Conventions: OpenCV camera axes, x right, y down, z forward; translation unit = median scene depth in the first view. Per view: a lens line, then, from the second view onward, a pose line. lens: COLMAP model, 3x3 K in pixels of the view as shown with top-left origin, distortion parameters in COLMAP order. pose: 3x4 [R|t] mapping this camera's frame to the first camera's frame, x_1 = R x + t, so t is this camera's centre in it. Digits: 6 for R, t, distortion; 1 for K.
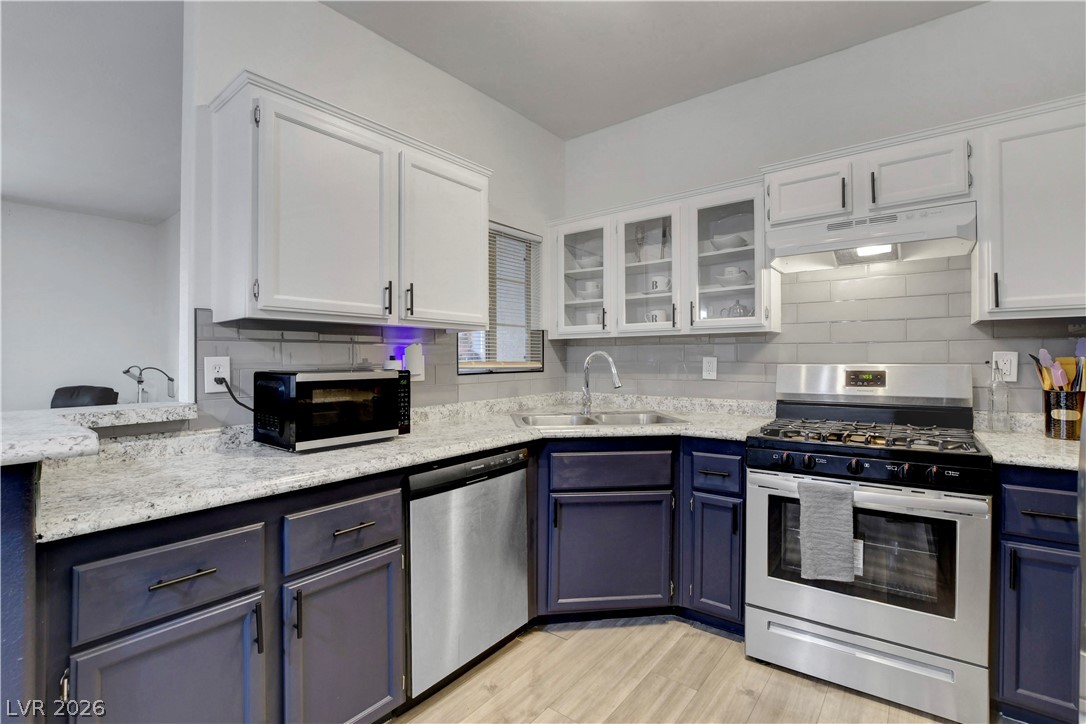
lens RADIAL K [[495.6, 0, 541.2], [0, 495.6, 357.5], [0, 0, 1]] dist [-0.027985, 0.000738]
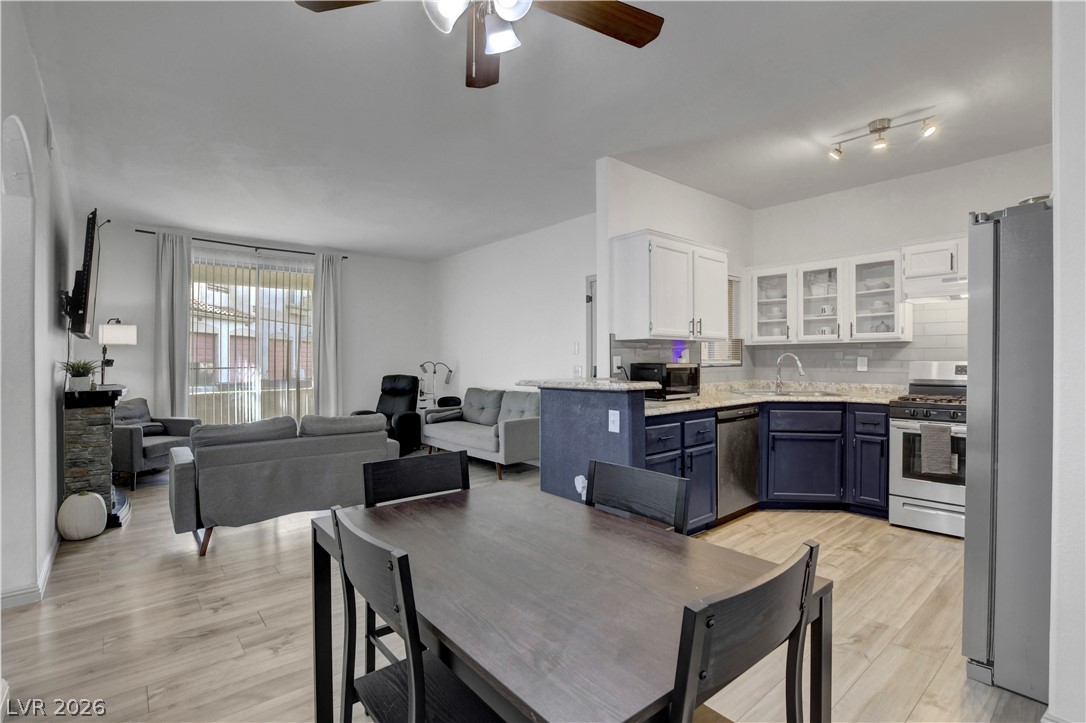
lens RADIAL K [[509.0, 0, 541.8], [0, 509.0, 355.3], [0, 0, 1]] dist [-0.031663, 0.000009]
pose [[0.980249, 0.001794, -0.197757, -0.443834], [-0.002462, 0.999992, -0.003130, 0.002053], [0.197750, 0.003555, 0.980246, -0.993198]]
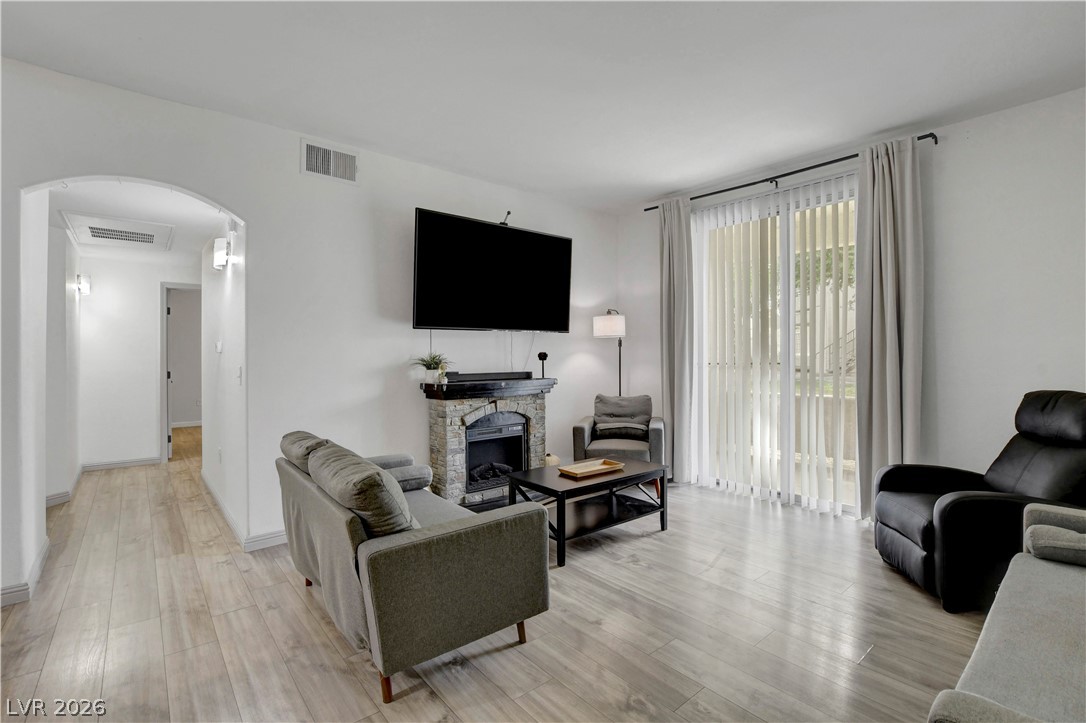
lens RADIAL K [[495.6, 0, 541.2], [0, 495.6, 357.0], [0, 0, 1]] dist [-0.027985, 0.000738]
pose [[-0.202221, 0.013539, -0.979246, -0.633843], [0.010937, 0.999873, 0.011565, 0.010225], [0.979279, -0.008371, -0.202343, 1.117801]]
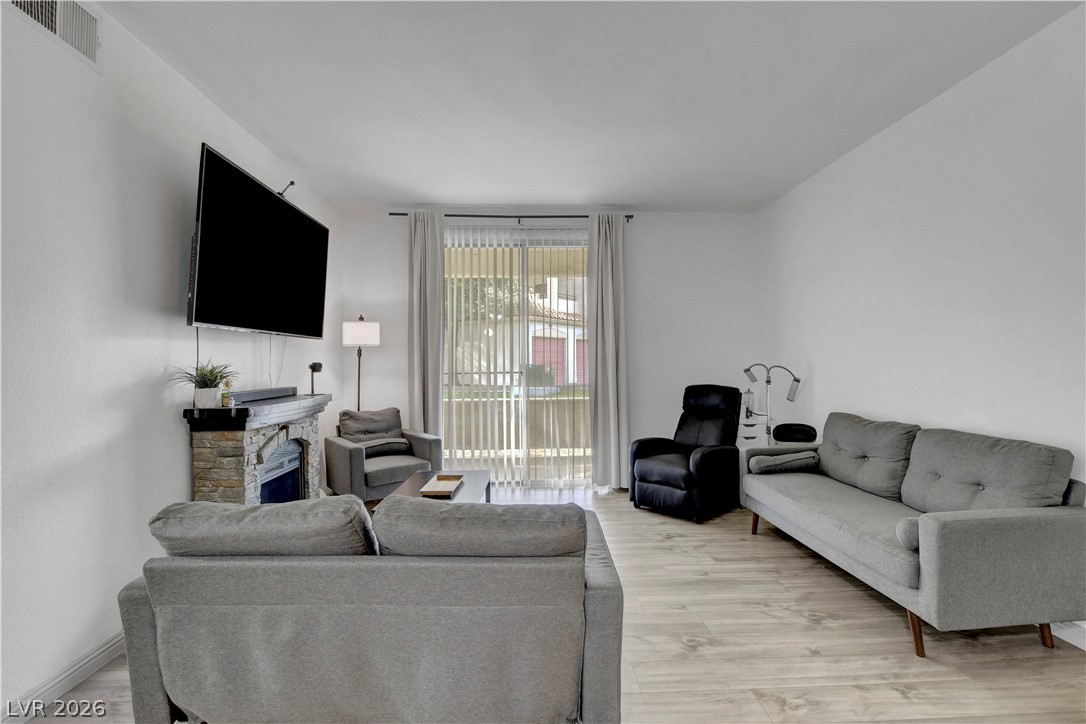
lens RADIAL K [[495.6, 0, 541.2], [0, 495.6, 357.5], [0, 0, 1]] dist [-0.027985, 0.000738]
pose [[0.645303, -0.006479, -0.763899, -0.885555], [0.006203, 0.999976, -0.003241, 0.008663], [0.763901, -0.002647, 0.645328, 0.210663]]
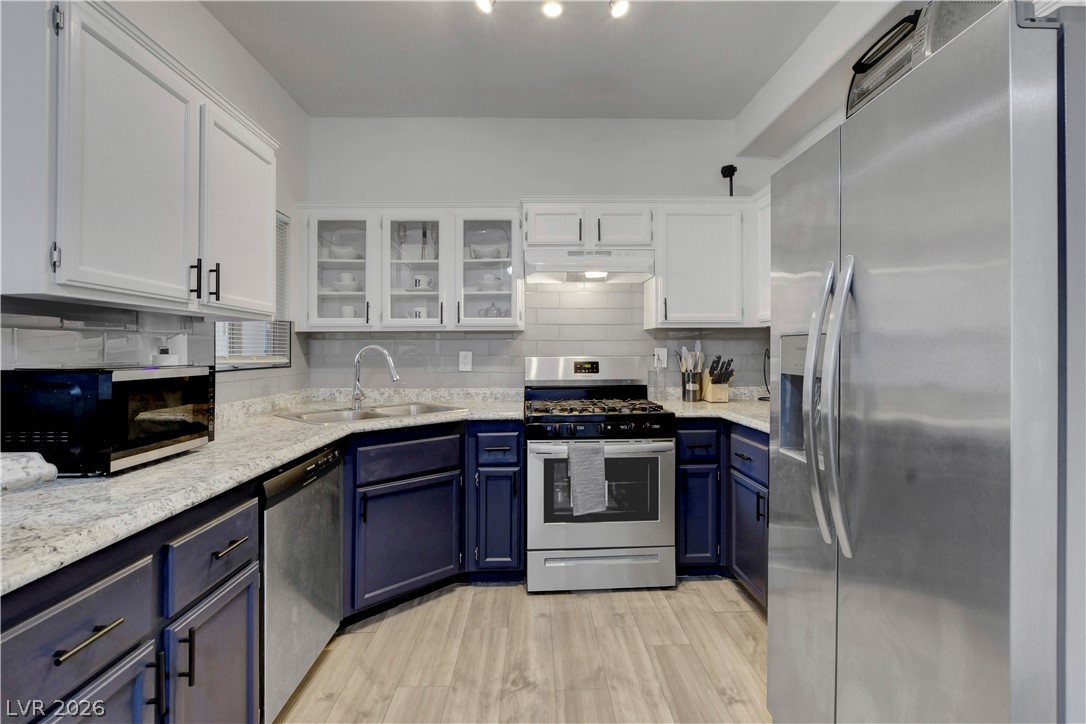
lens RADIAL K [[518.0, 0, 550.5], [0, 518.0, 348.7], [0, 0, 1]] dist [-0.031046, 0.000585]
pose [[0.763966, 0.005850, 0.645230, -0.361102], [-0.001250, 0.999970, -0.007586, 0.002494], [-0.645256, 0.004989, 0.763950, -0.034649]]
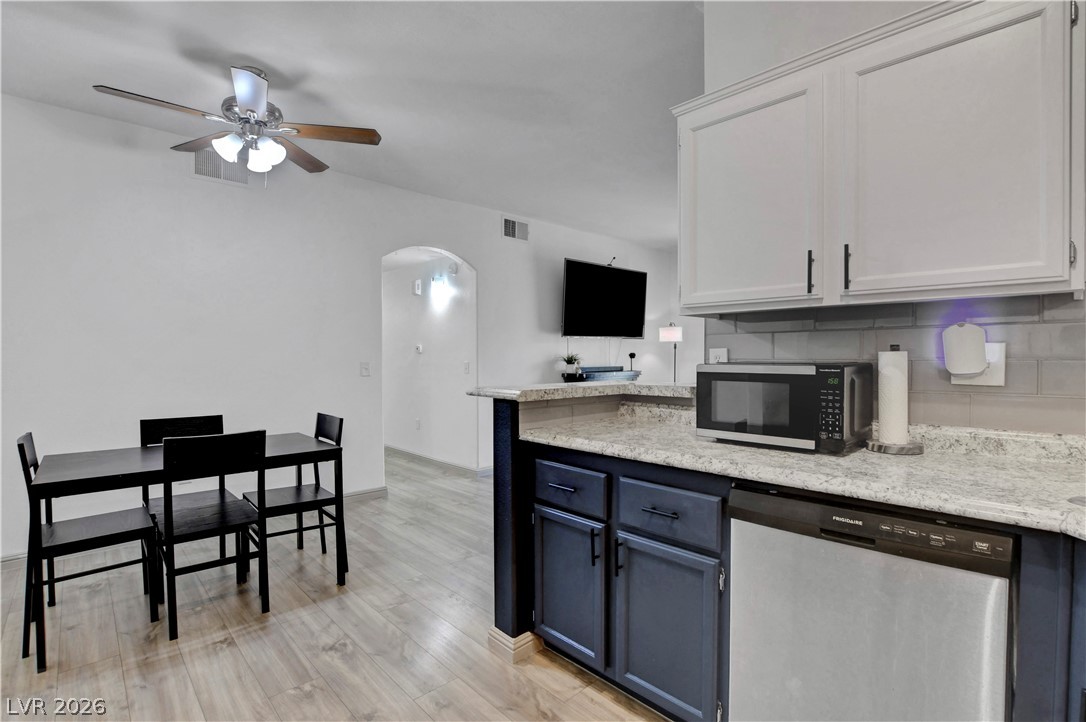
lens RADIAL K [[511.8, 0, 545.6], [0, 511.8, 365.3], [0, 0, 1]] dist [-0.029354, 0.000273]
pose [[-0.140664, 0.028045, -0.989660, 0.491517], [0.008720, 0.999595, 0.027088, 0.001297], [0.990019, -0.004820, -0.140851, 0.622509]]
